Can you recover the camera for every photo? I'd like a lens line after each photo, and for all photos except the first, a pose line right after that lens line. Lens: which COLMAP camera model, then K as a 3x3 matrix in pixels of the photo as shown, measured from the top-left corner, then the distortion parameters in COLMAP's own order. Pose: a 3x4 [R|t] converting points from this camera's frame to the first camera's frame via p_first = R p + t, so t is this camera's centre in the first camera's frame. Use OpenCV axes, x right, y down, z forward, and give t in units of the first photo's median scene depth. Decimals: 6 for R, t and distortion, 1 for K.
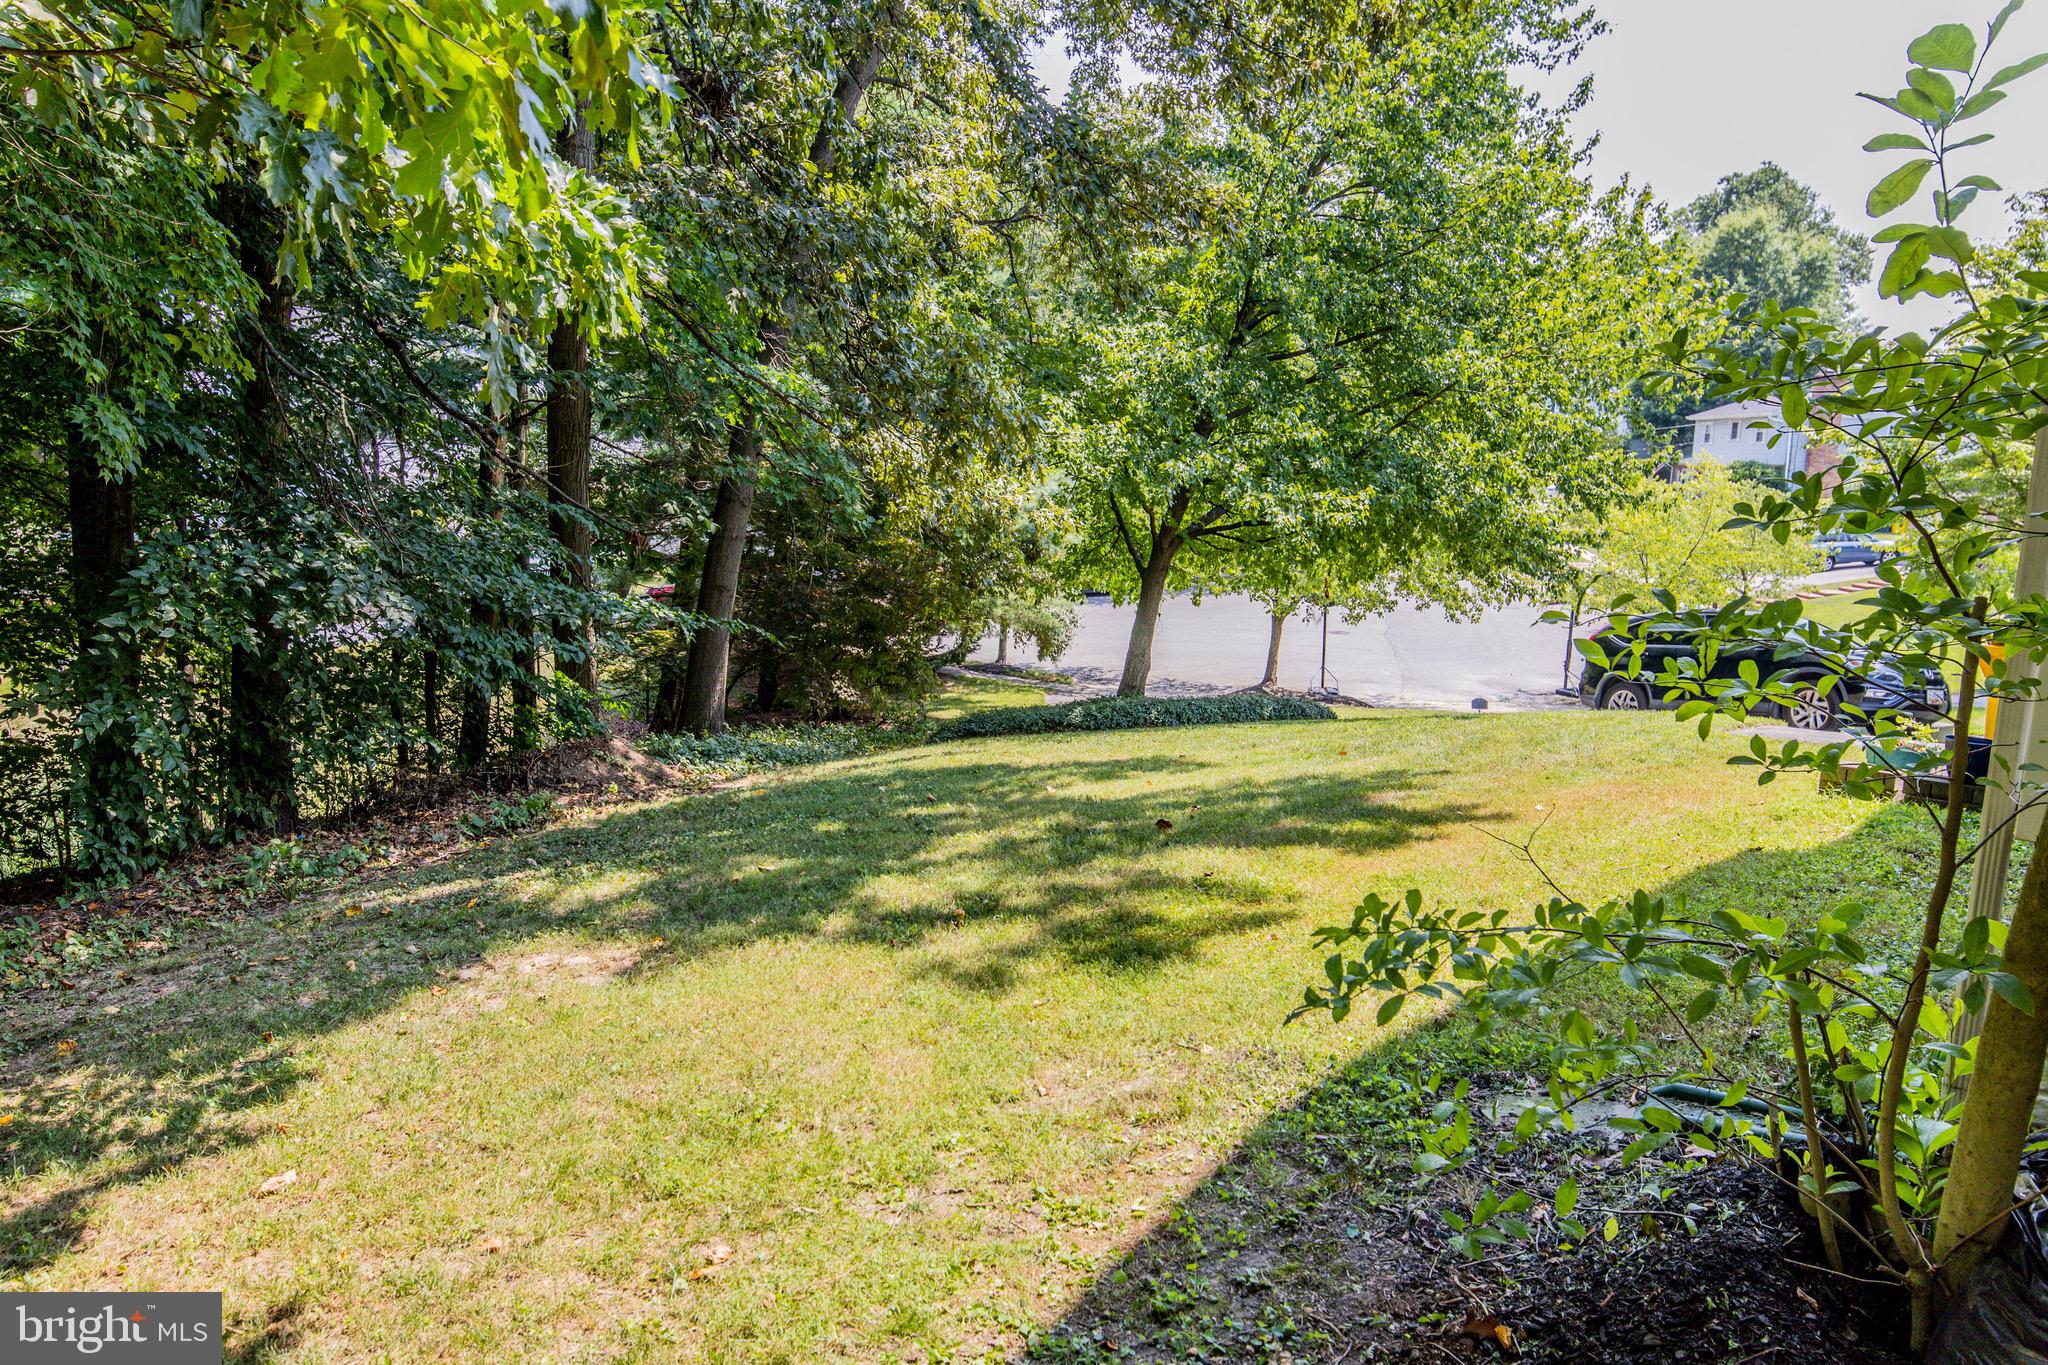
lens RADIAL K [[1479.5, 0, 1024.0], [0, 1479.5, 682.5], [0, 0, 1]] dist [0.000178, -0.000008]
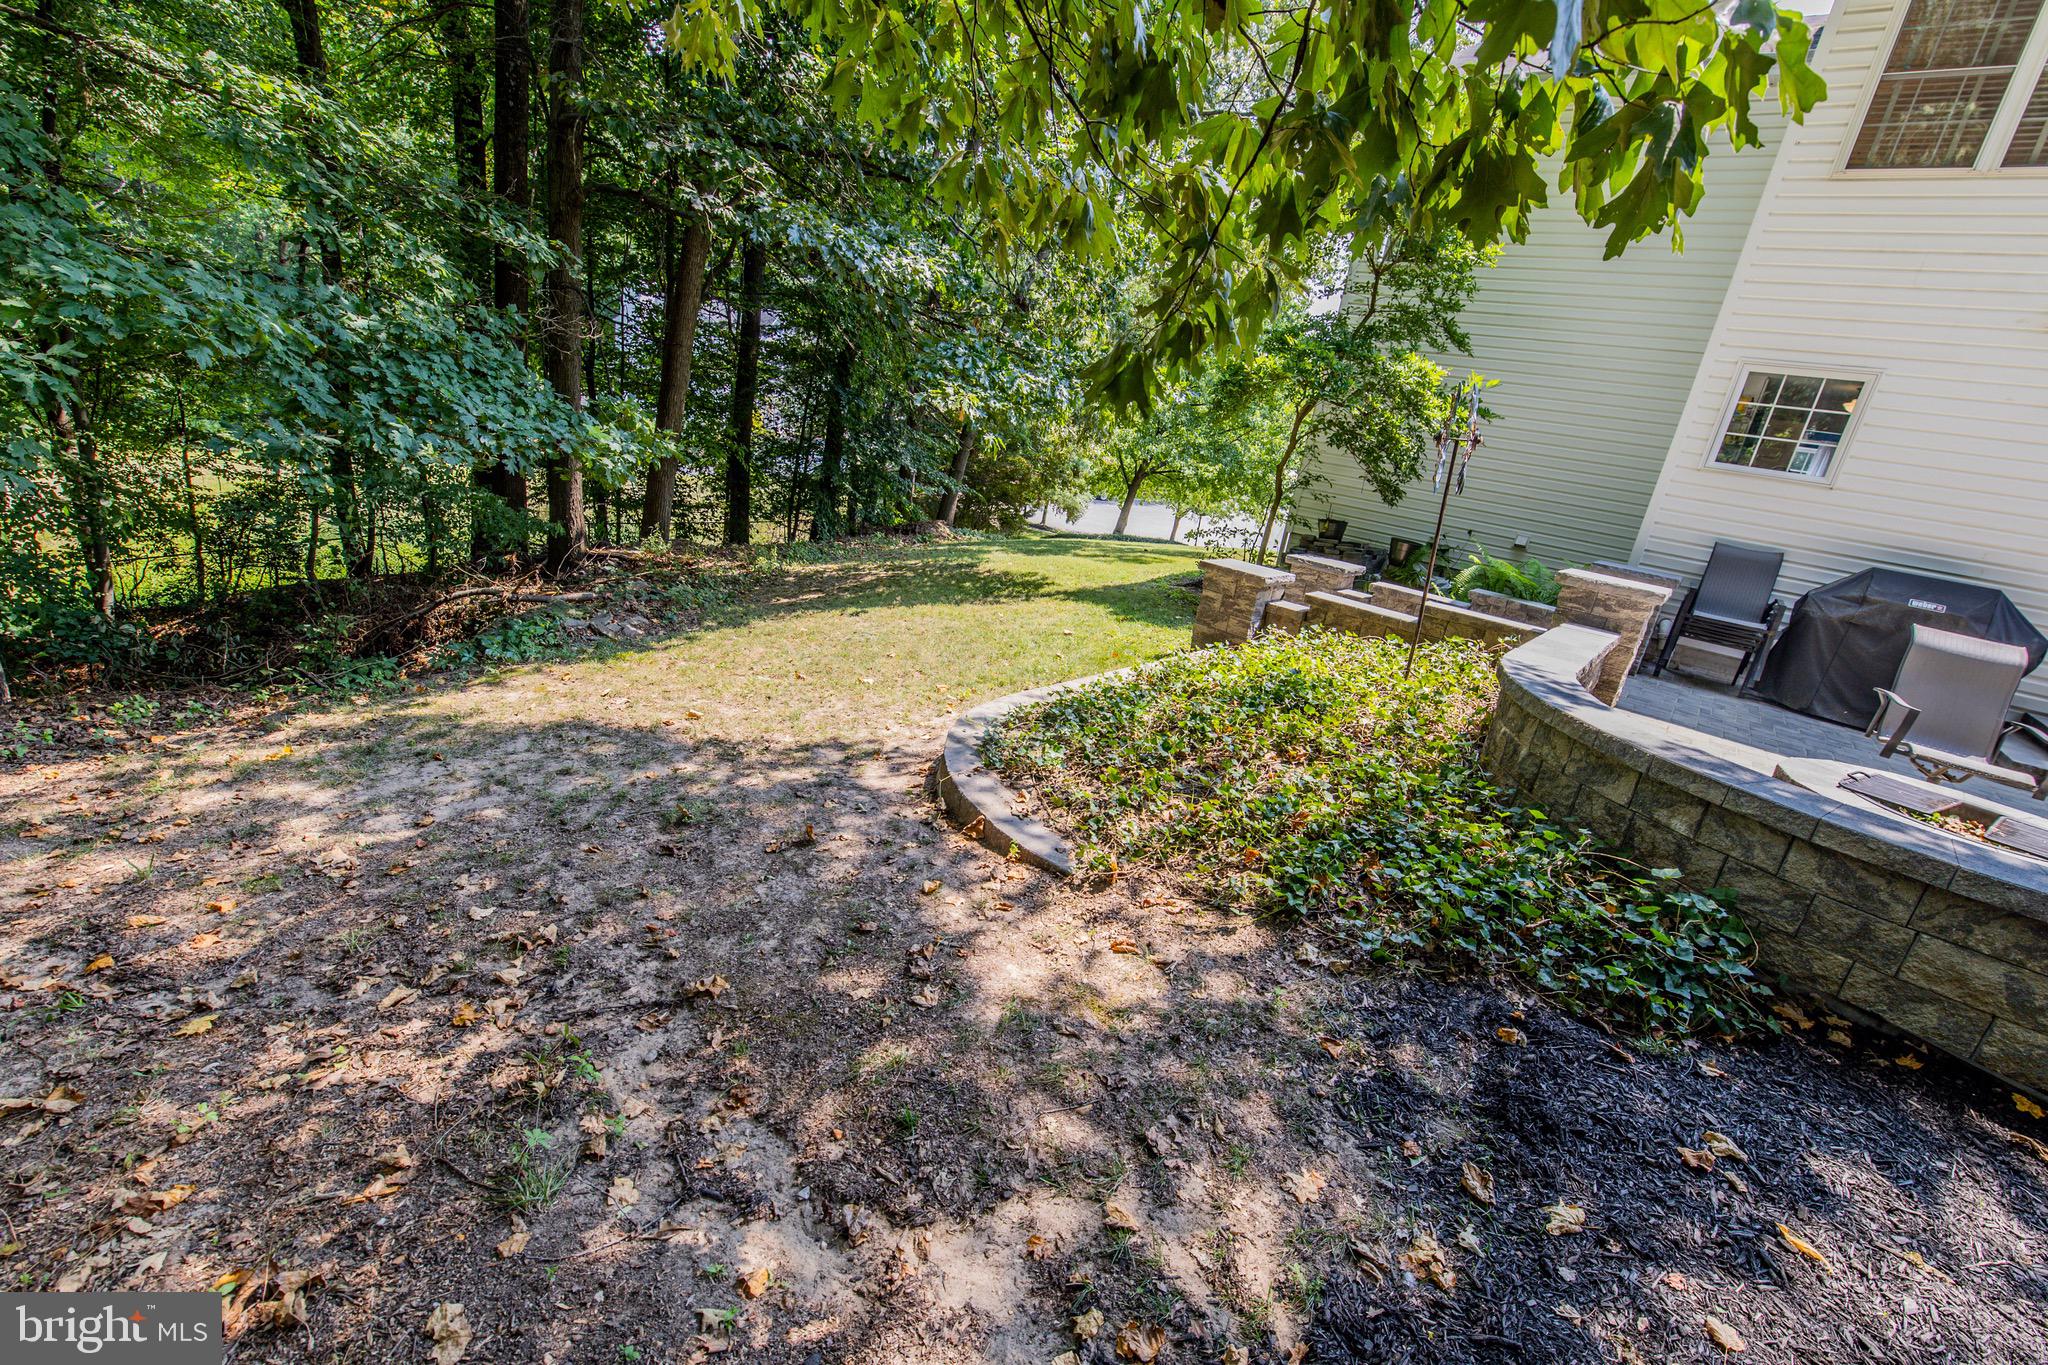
lens RADIAL K [[857.0, 0, 1024.0], [0, 857.0, 682.5], [0, 0, 1]] dist [-0.016377, 0.004863]
pose [[0.990118, 0.138027, 0.024790, -0.082658], [-0.140190, 0.978708, 0.149922, 0.057468], [-0.003569, -0.151916, 0.988387, -0.470697]]
